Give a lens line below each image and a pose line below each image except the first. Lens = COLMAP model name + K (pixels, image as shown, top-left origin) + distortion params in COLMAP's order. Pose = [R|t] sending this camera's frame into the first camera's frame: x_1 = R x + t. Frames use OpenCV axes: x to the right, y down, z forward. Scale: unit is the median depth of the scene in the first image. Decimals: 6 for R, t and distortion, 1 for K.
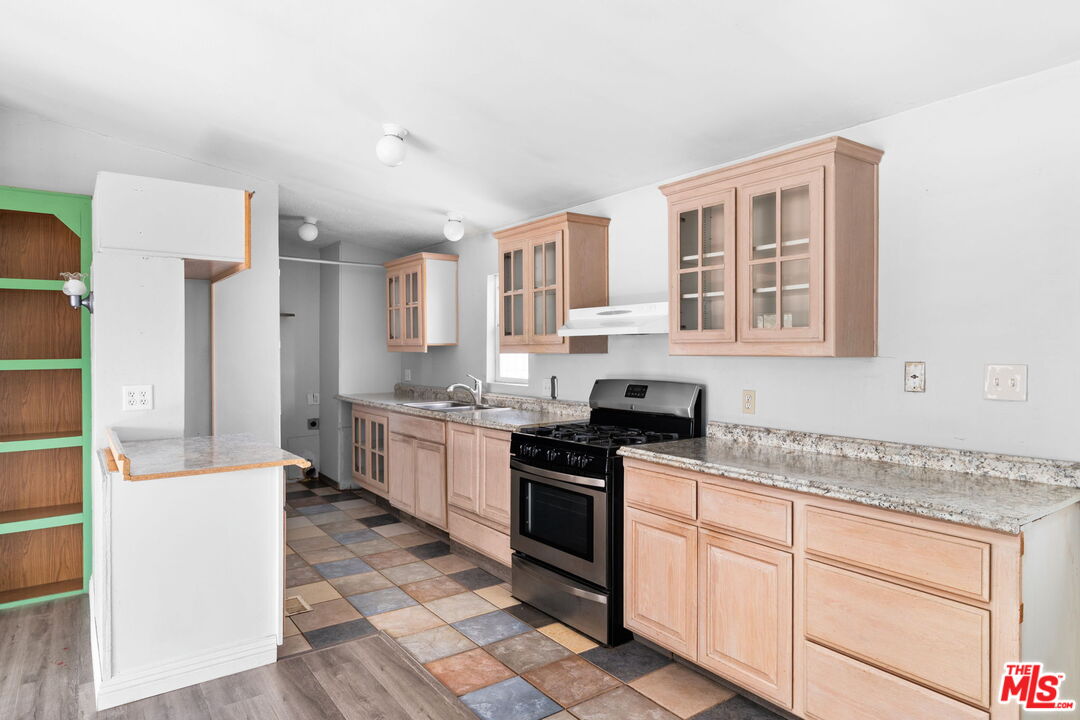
lens RADIAL K [[644.8, 0, 539.8], [0, 644.8, 359.2], [0, 0, 1]] dist [0.033979, 0.001482]
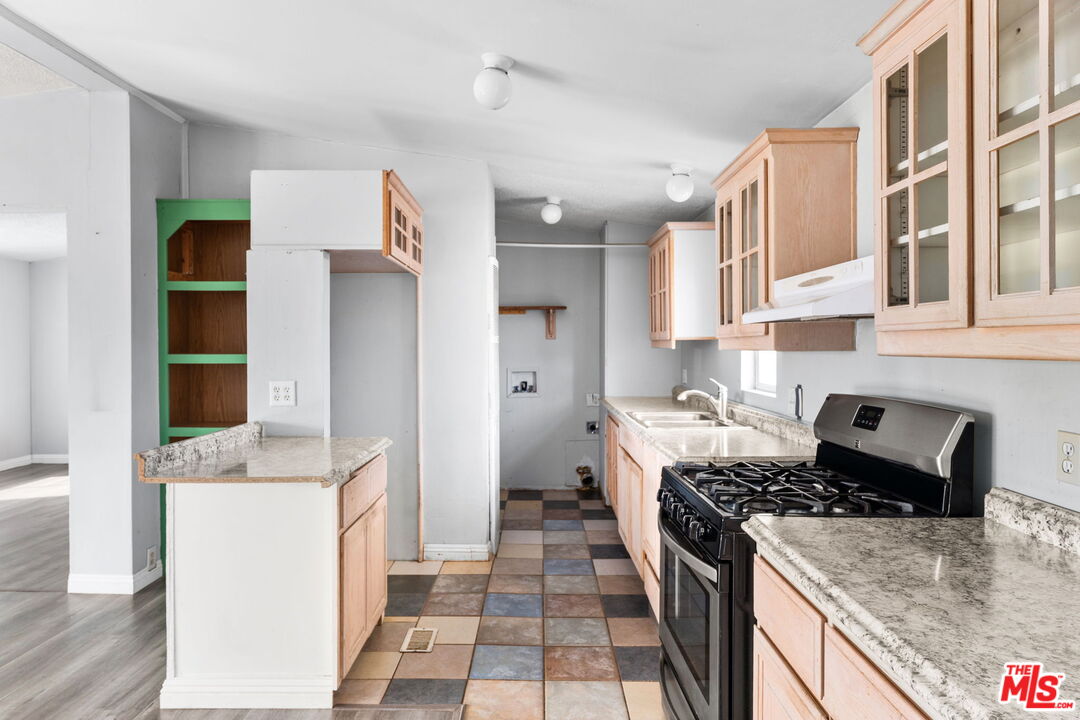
lens RADIAL K [[682.3, 0, 539.3], [0, 682.3, 353.2], [0, 0, 1]] dist [0.027962, -0.000631]
pose [[0.807605, 0.006620, -0.589686, 0.289582], [-0.008934, 0.999960, -0.001009, -0.004213], [0.589656, 0.006083, 0.807632, 0.357045]]
